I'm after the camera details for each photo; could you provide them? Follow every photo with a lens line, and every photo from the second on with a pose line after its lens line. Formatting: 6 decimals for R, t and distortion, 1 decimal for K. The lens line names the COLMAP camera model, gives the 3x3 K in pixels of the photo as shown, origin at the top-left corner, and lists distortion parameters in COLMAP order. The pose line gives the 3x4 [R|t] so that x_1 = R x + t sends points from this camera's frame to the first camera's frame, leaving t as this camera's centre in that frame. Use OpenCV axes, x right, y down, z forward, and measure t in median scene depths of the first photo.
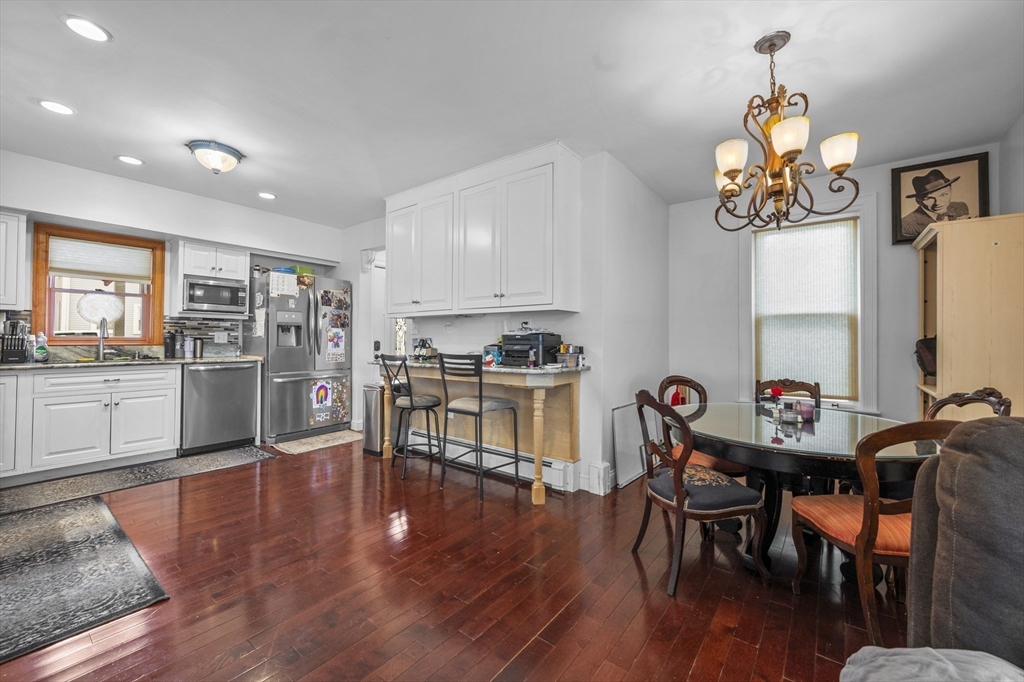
lens RADIAL K [[413.3, 0, 514.0], [0, 413.3, 331.2], [0, 0, 1]] dist [0.000625, -0.000045]
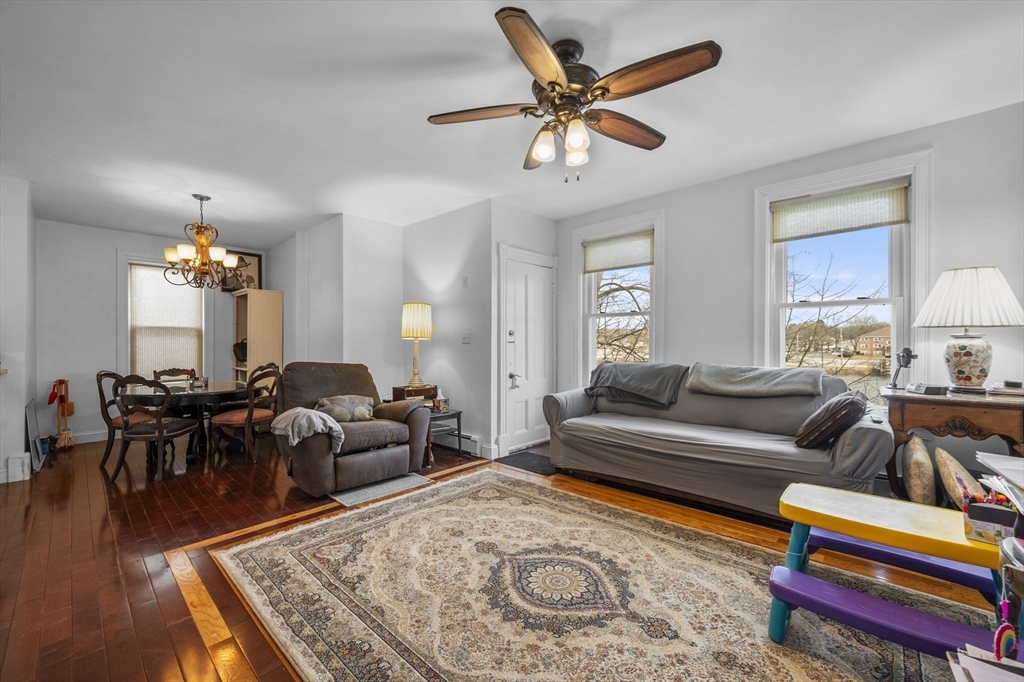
lens RADIAL K [[417.7, 0, 512.0], [0, 417.7, 341.0], [0, 0, 1]] dist [0.000331, 0.000017]
pose [[0.094300, -0.001869, 0.995542, -0.355173], [-0.014497, 0.999890, 0.003250, -0.006989], [-0.995438, -0.014739, 0.094262, -0.199927]]
